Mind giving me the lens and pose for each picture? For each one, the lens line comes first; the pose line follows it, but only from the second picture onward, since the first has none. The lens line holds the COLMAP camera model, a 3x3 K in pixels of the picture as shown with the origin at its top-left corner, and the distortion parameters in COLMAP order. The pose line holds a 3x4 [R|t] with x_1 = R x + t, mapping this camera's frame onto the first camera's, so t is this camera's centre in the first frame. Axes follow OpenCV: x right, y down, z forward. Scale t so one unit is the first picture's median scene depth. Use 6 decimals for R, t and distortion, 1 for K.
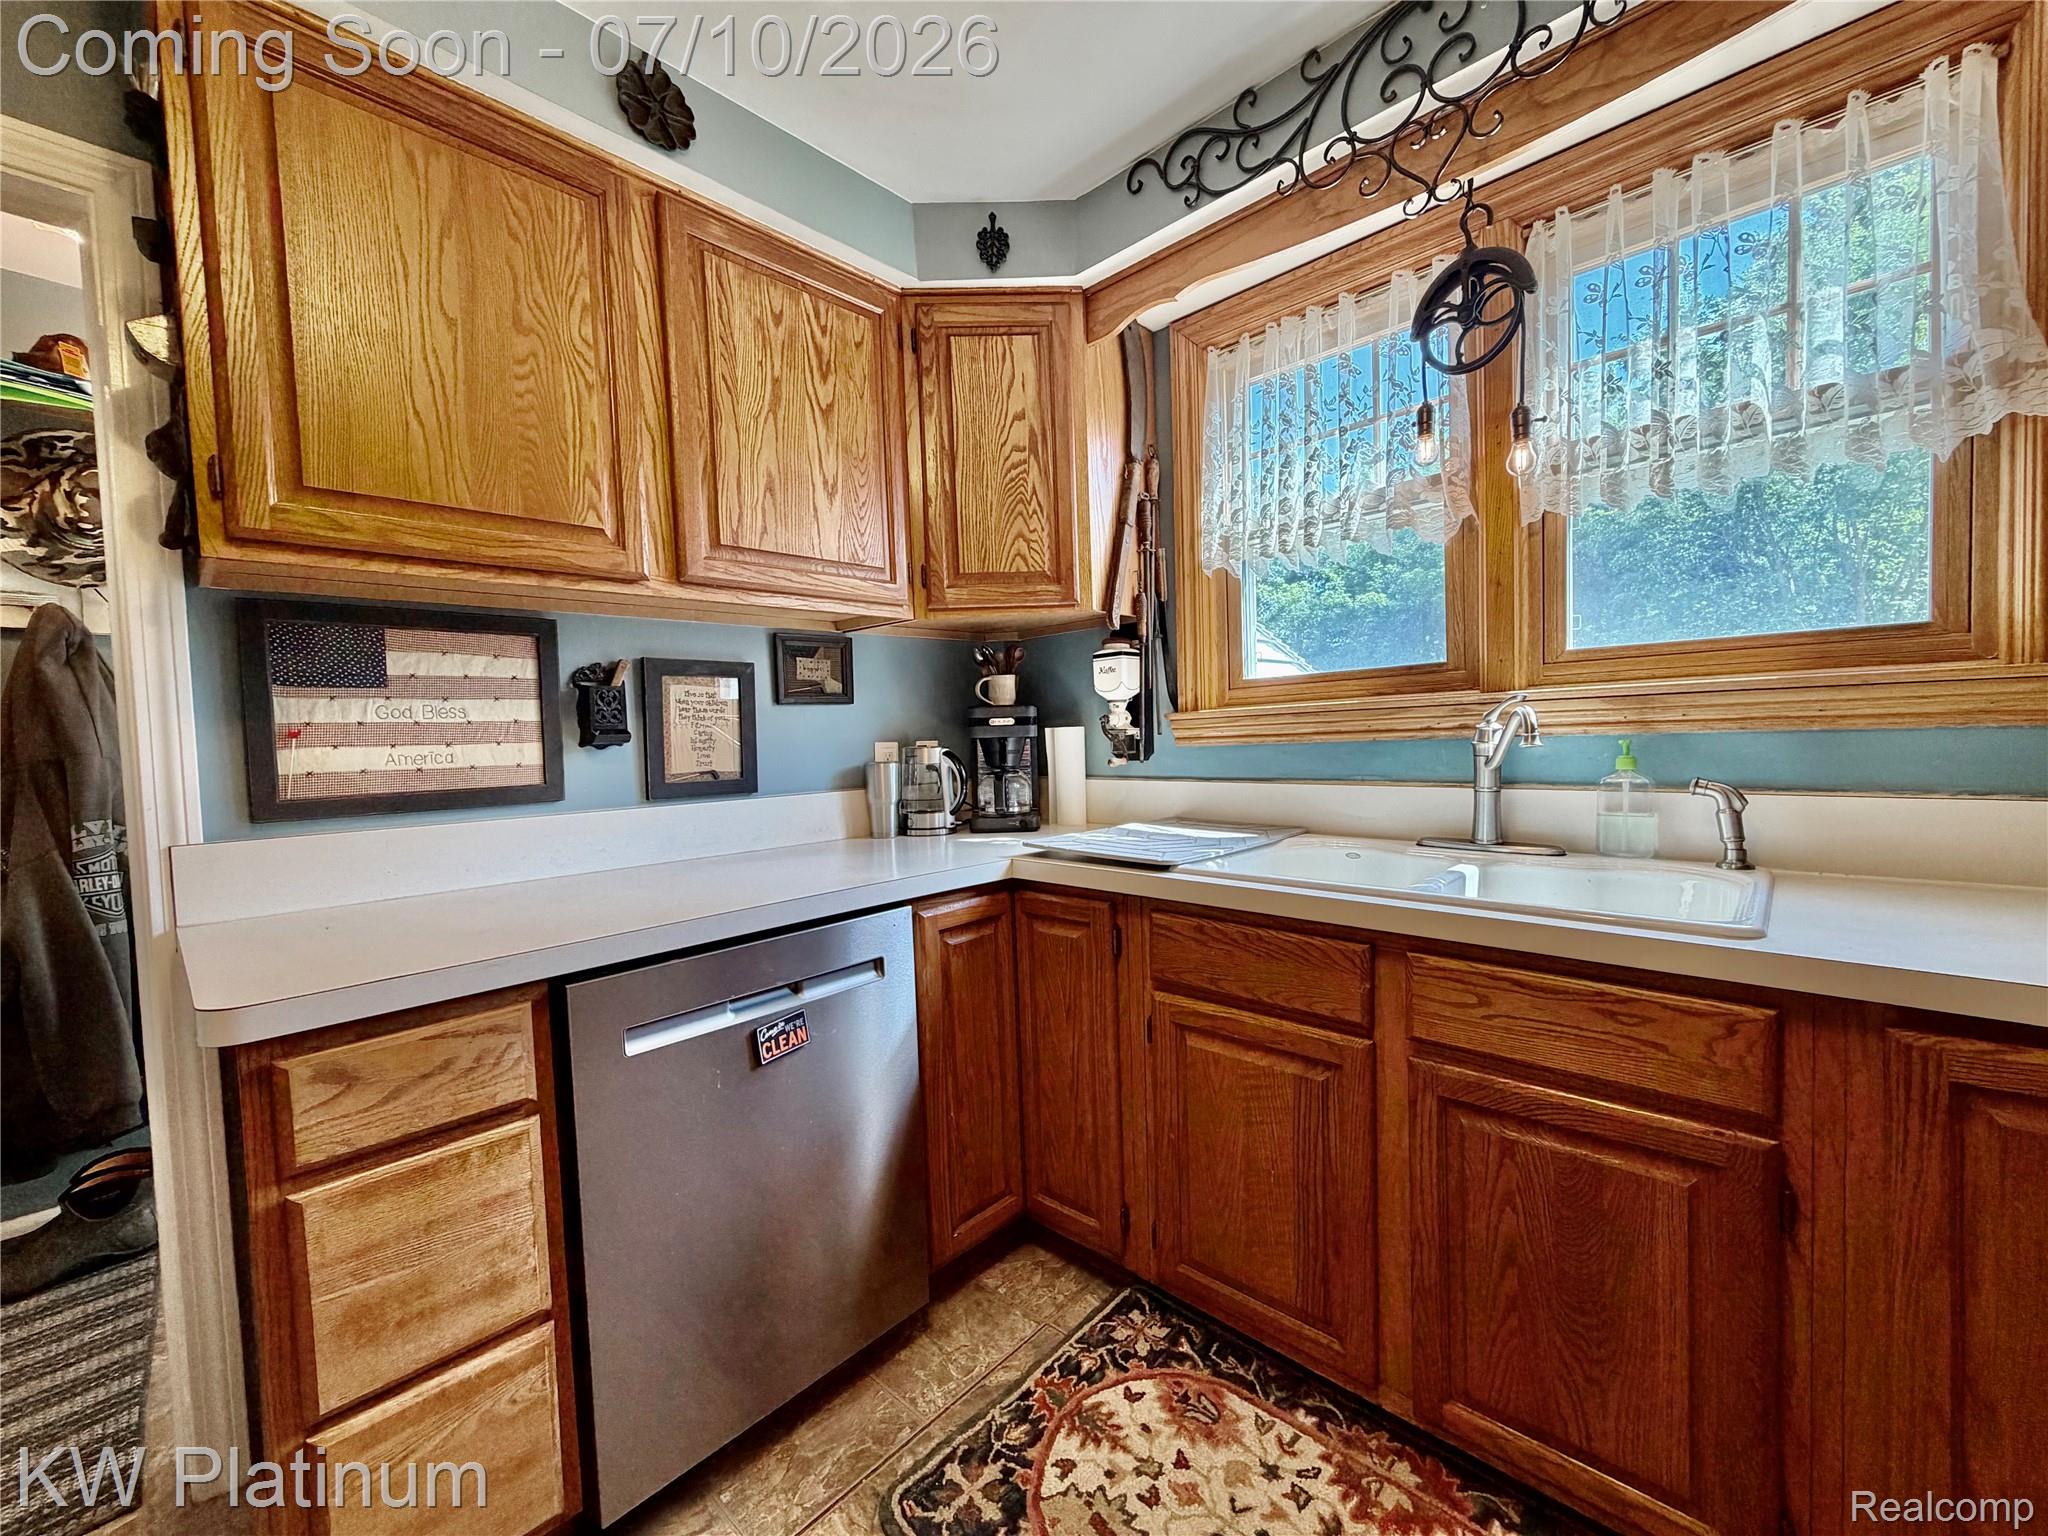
lens RADIAL K [[817.0, 0, 1018.3], [0, 817.0, 768.9], [0, 0, 1]] dist [0.000304, -0.000480]
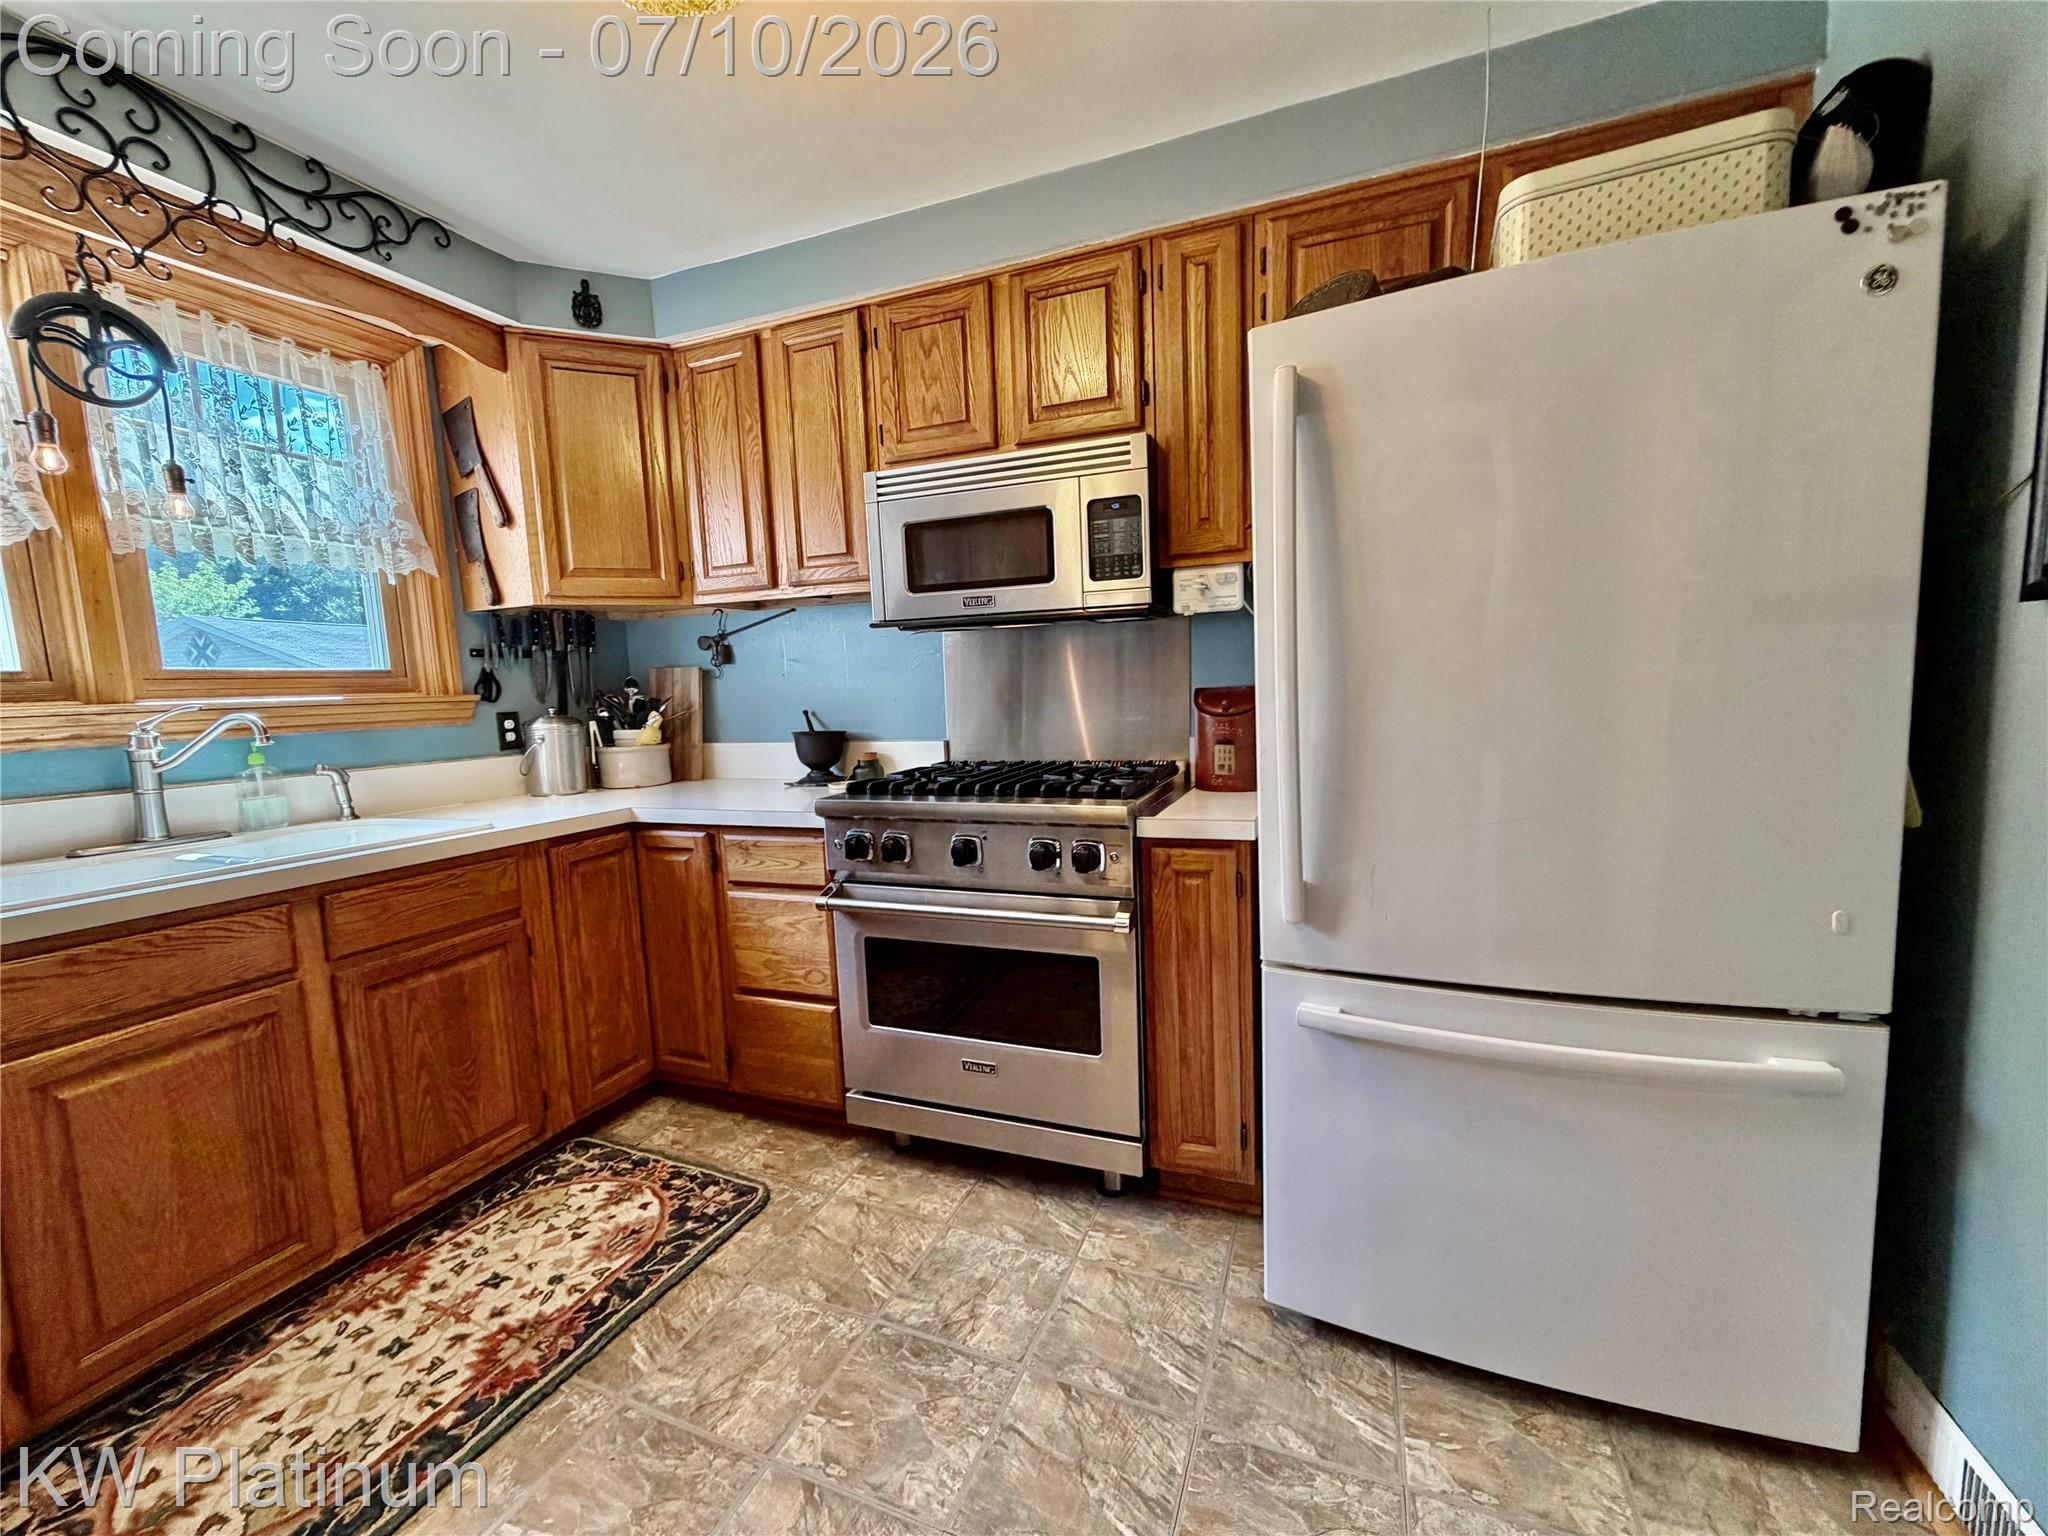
lens RADIAL K [[817.0, 0, 1022.1], [0, 817.0, 769.2], [0, 0, 1]] dist [0.000304, -0.000480]
pose [[-0.360459, -0.050636, 0.931400, -0.934590], [0.089652, 0.992022, 0.088628, 0.003318], [-0.928457, 0.115448, -0.353044, 0.317119]]
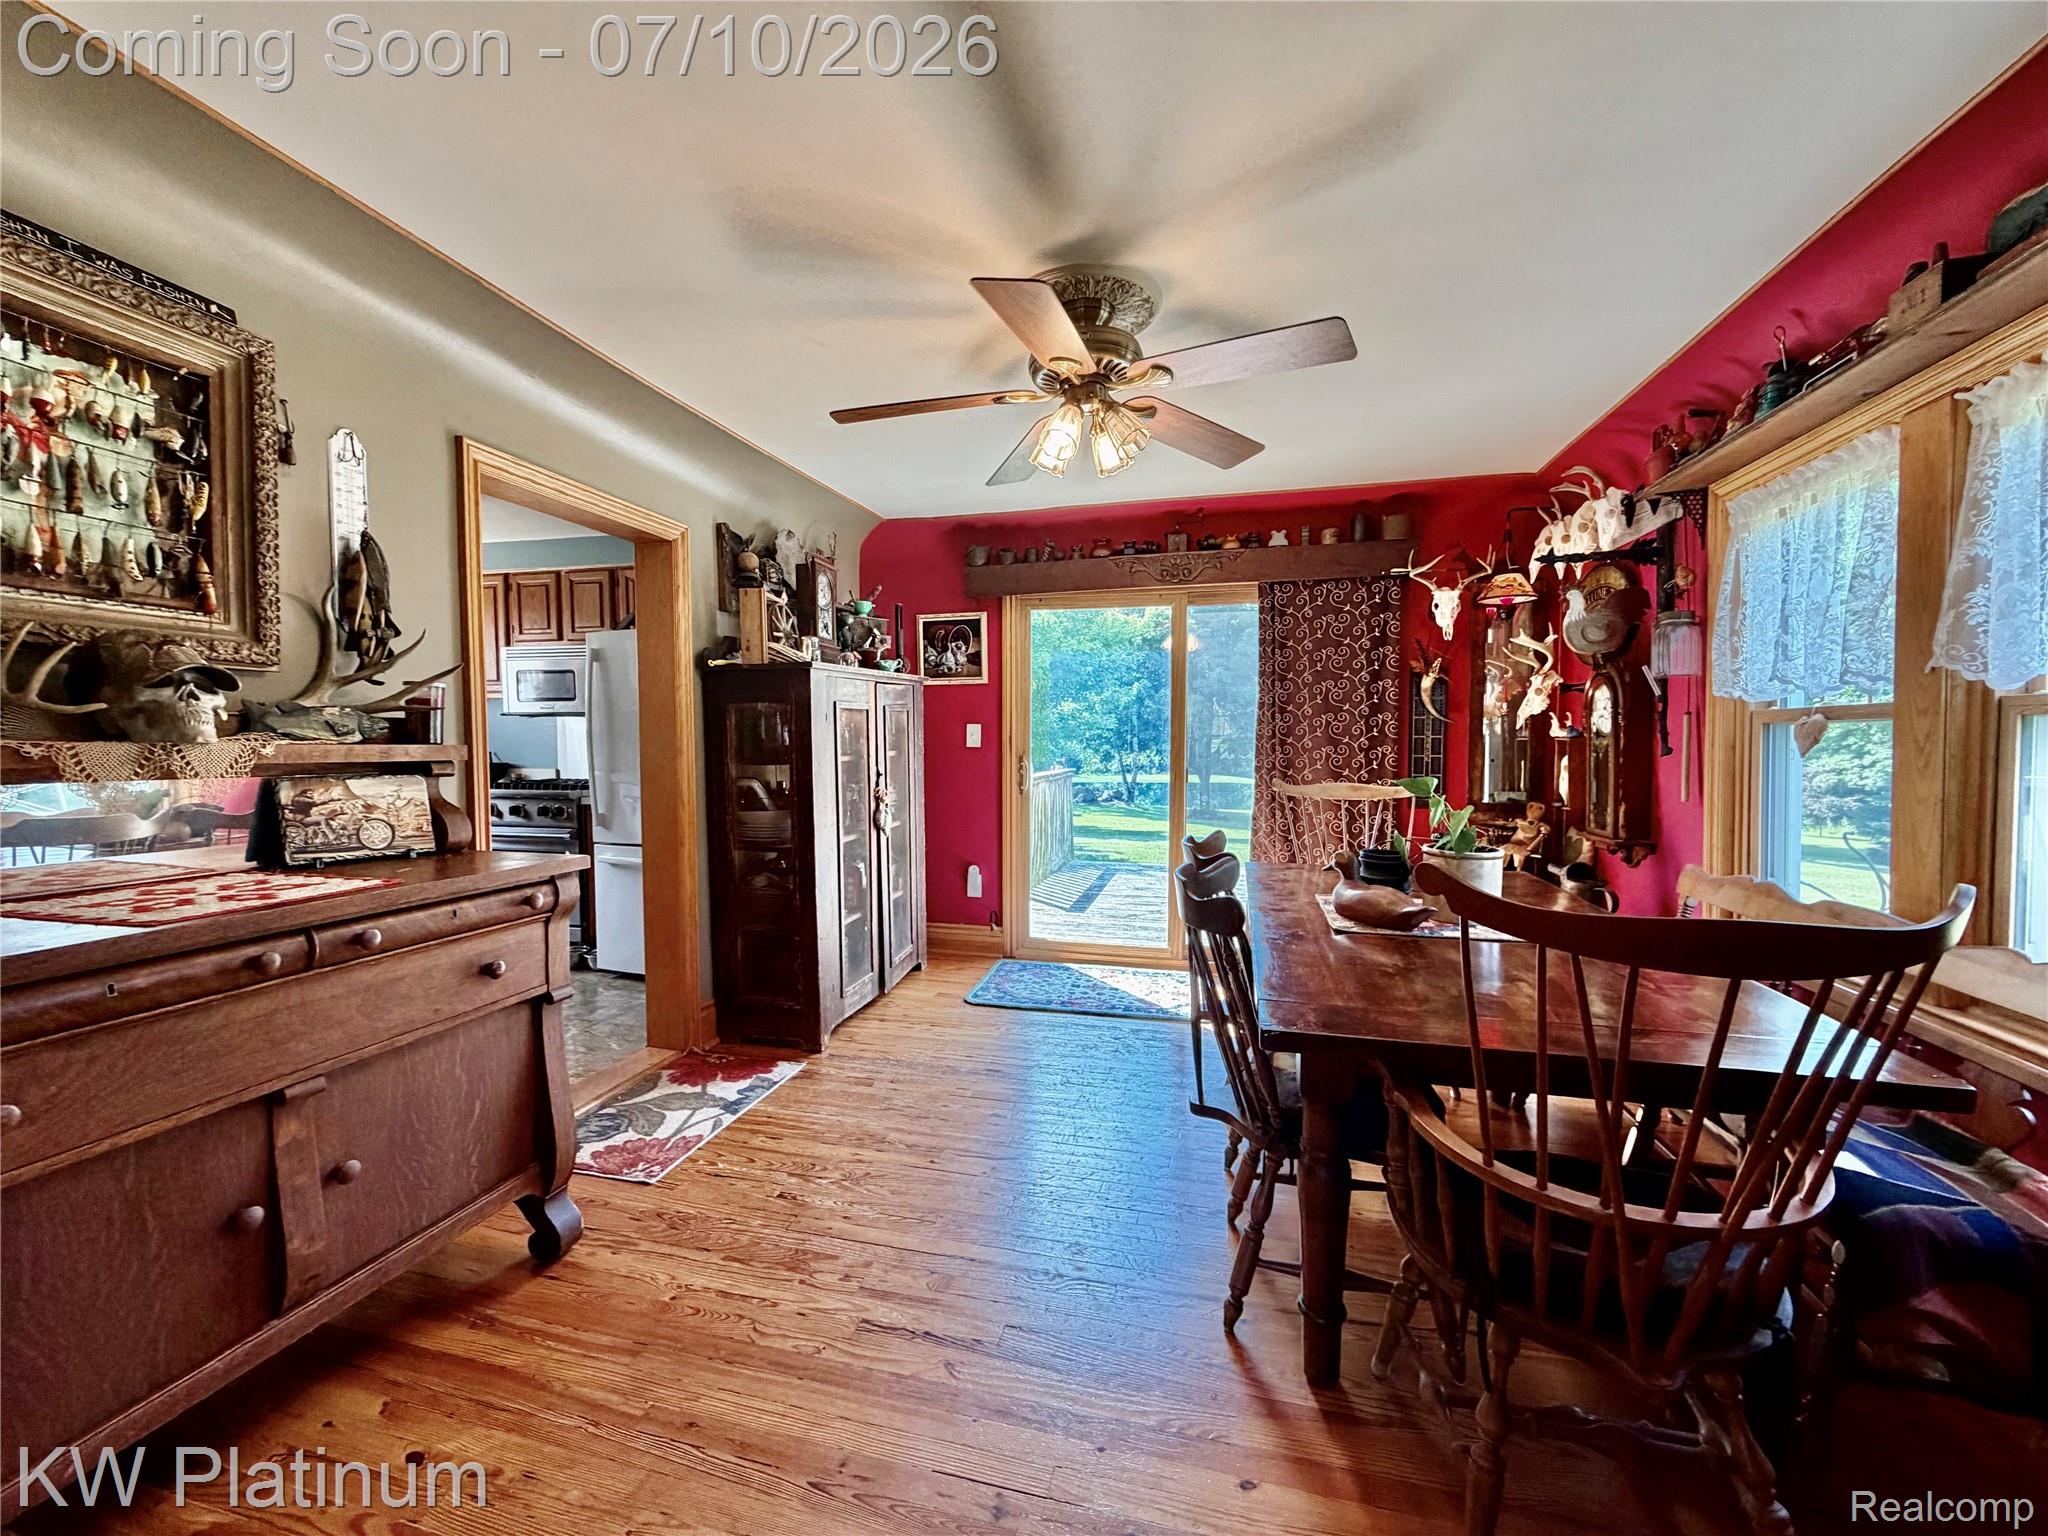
lens RADIAL K [[817.0, 0, 1019.4], [0, 817.0, 768.4], [0, 0, 1]] dist [0.000304, -0.000480]
pose [[-0.480037, 0.000403, 0.877248, -3.309873], [0.057305, 0.997878, 0.030899, 0.086263], [-0.875375, 0.065103, -0.479041, -0.211005]]
